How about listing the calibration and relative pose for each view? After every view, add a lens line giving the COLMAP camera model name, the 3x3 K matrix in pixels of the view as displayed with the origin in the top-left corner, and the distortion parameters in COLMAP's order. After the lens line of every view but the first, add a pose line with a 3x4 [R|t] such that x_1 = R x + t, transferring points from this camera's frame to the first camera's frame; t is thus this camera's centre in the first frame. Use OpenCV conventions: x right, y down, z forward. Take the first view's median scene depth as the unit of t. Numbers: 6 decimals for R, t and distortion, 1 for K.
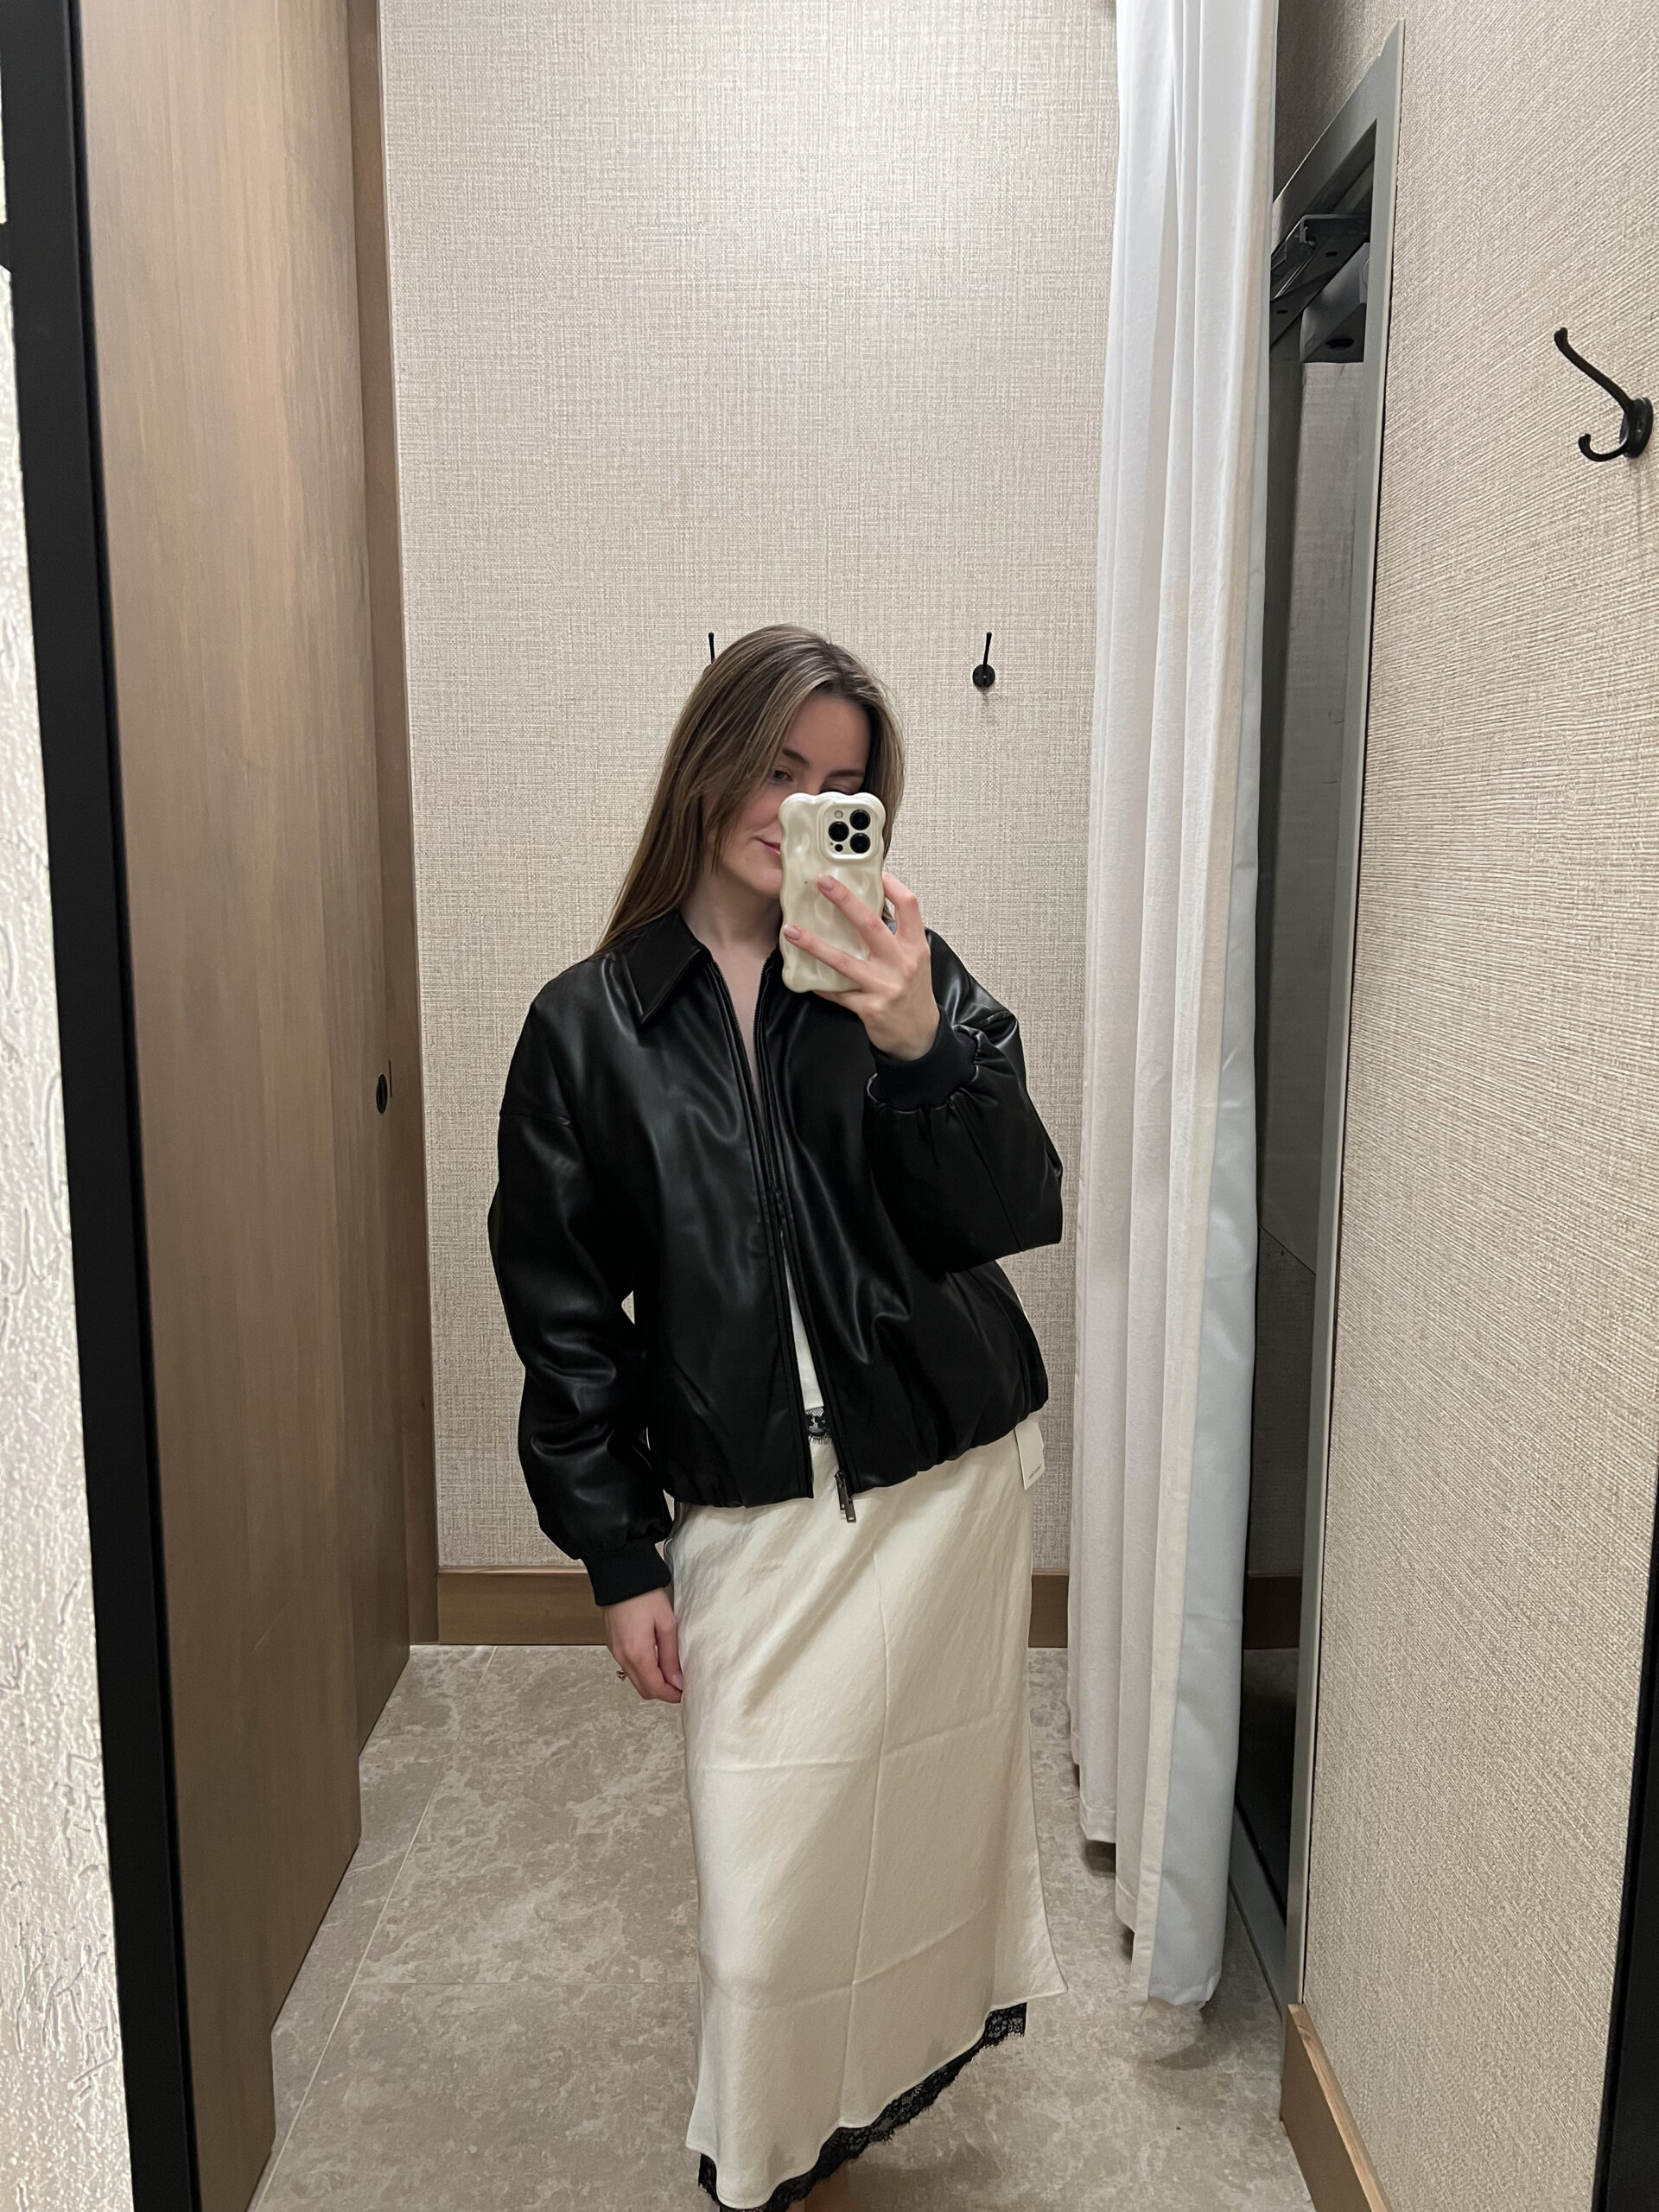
lens RADIAL K [[1672.4, 0, 812.4], [0, 1672.4, 1109.6], [0, 0, 1]] dist [0.043122, -0.043194]
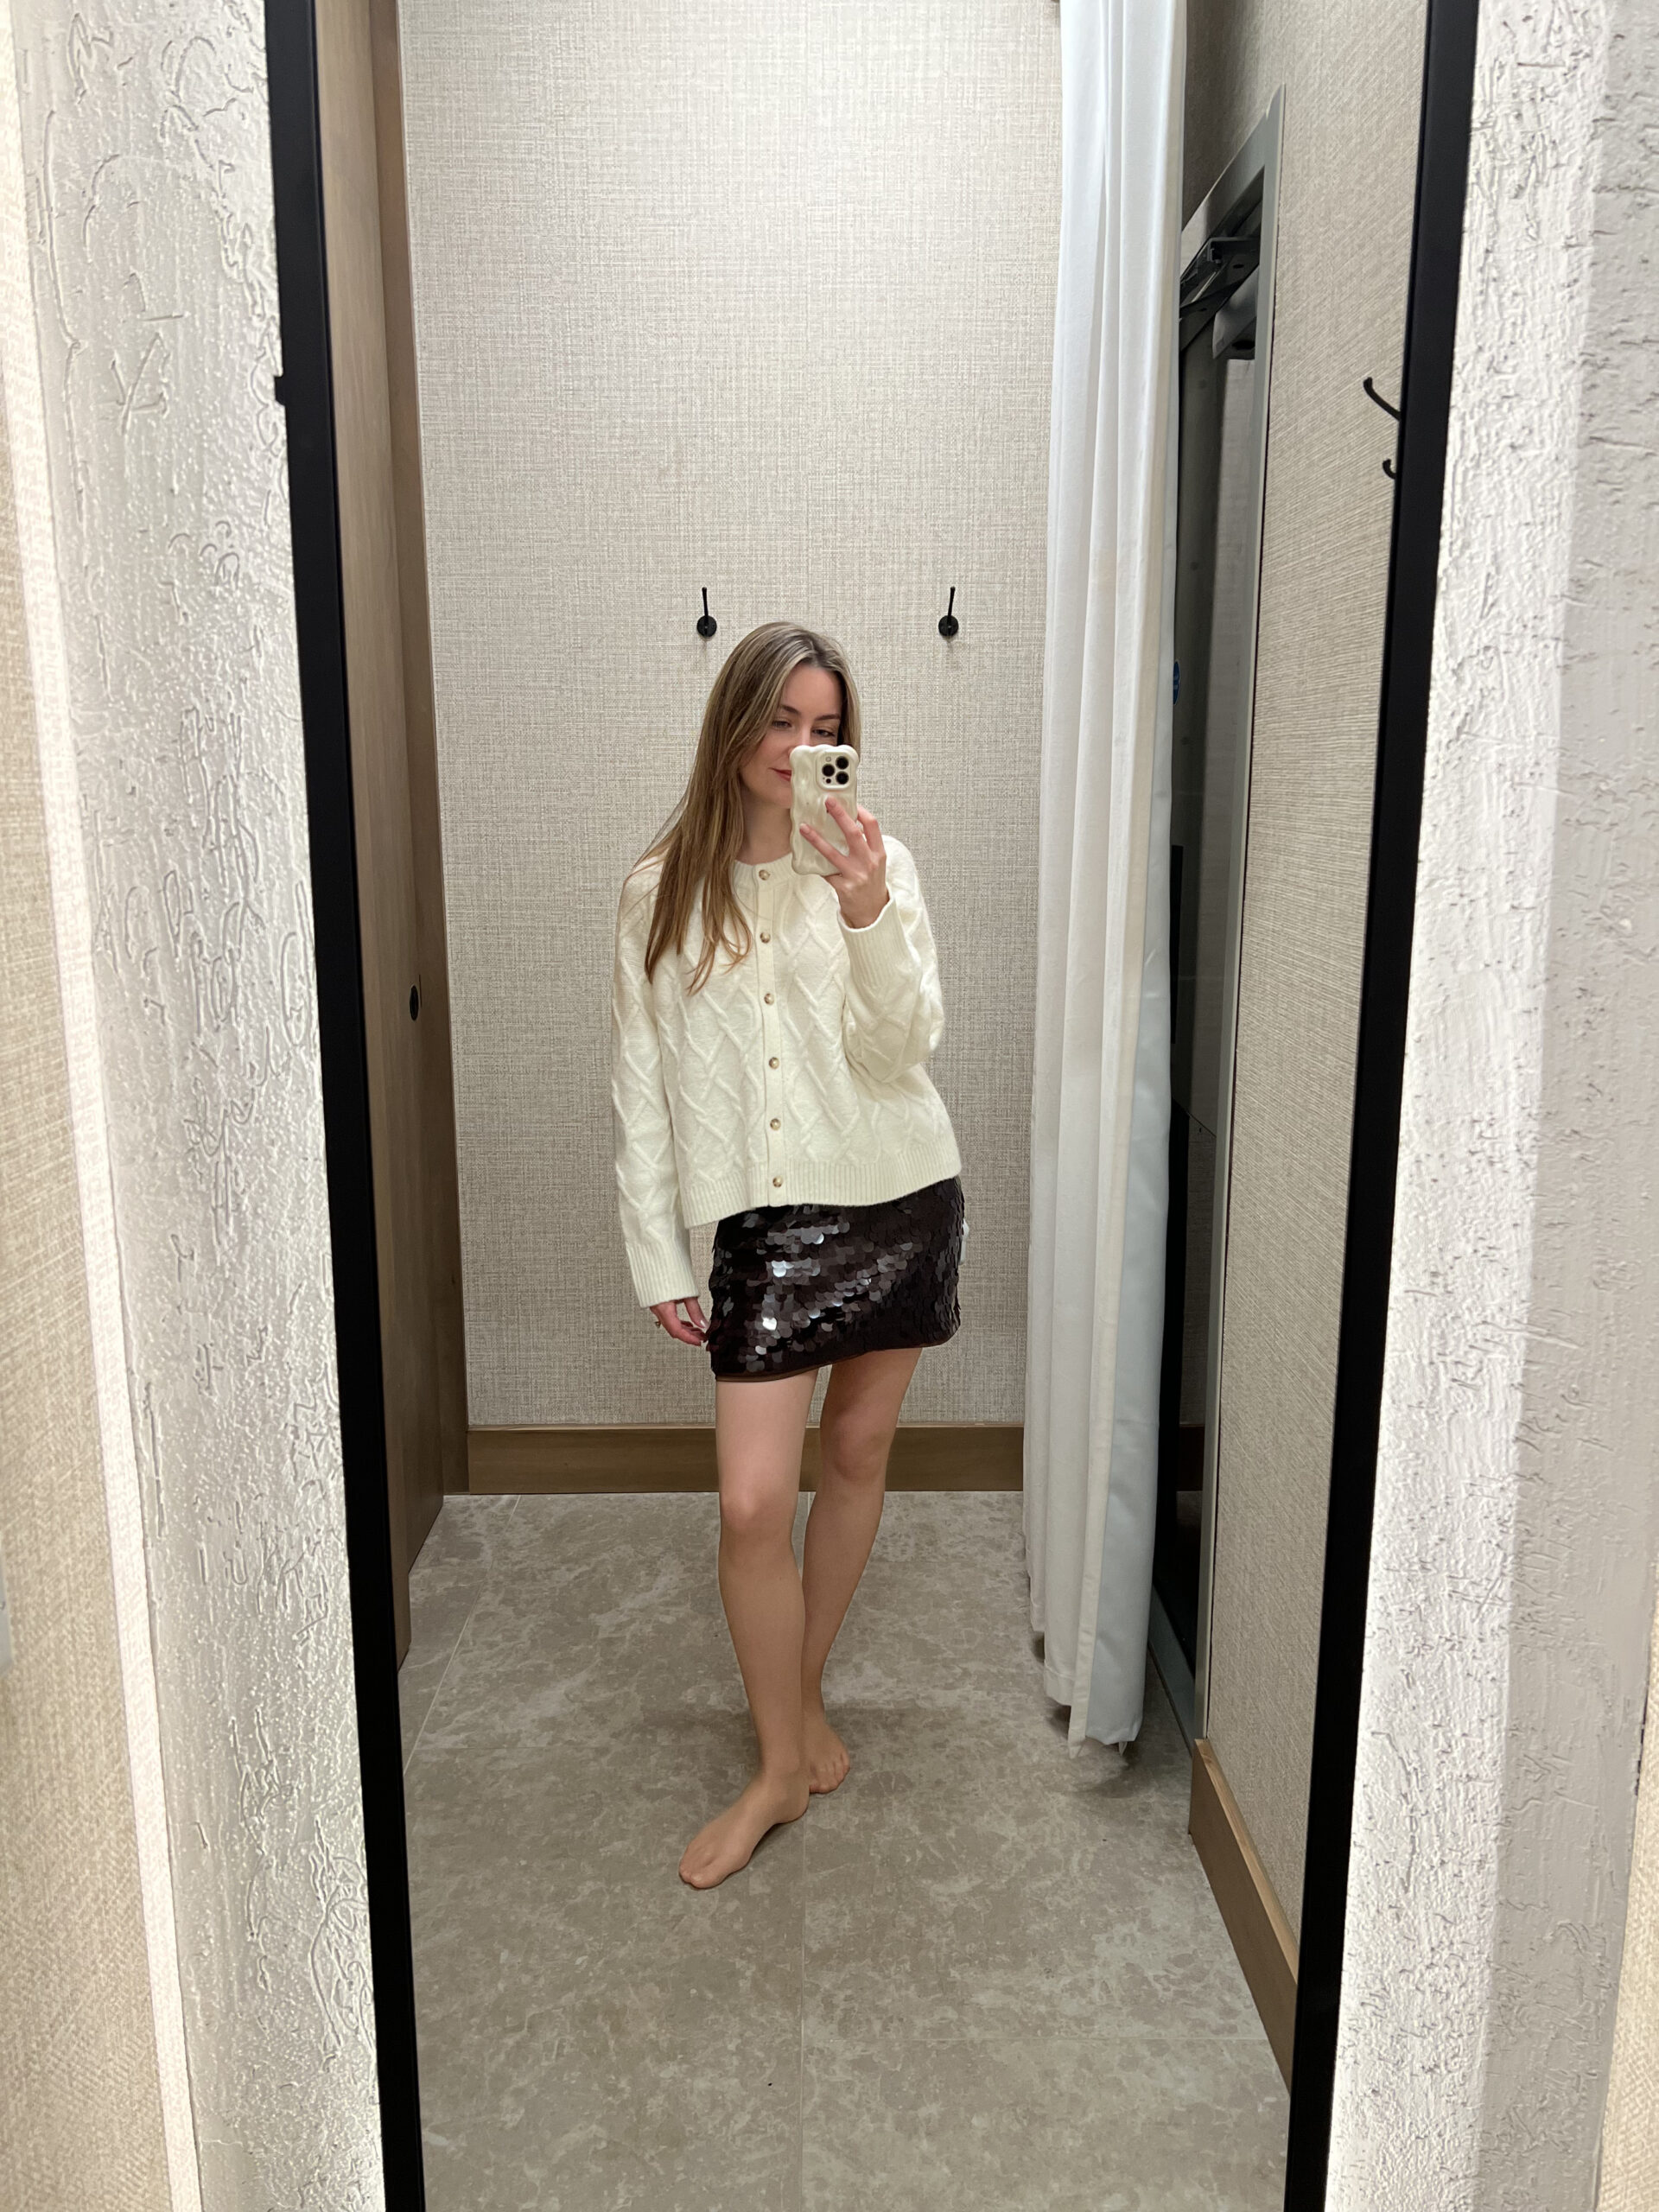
lens RADIAL K [[1669.4, 0, 821.3], [0, 1669.4, 1105.5], [0, 0, 1]] dist [0.039781, -0.044891]
pose [[0.999870, -0.005833, 0.015056, -0.001907], [0.005299, 0.999364, 0.035273, 0.029047], [-0.015252, -0.035189, 0.999264, -0.175554]]
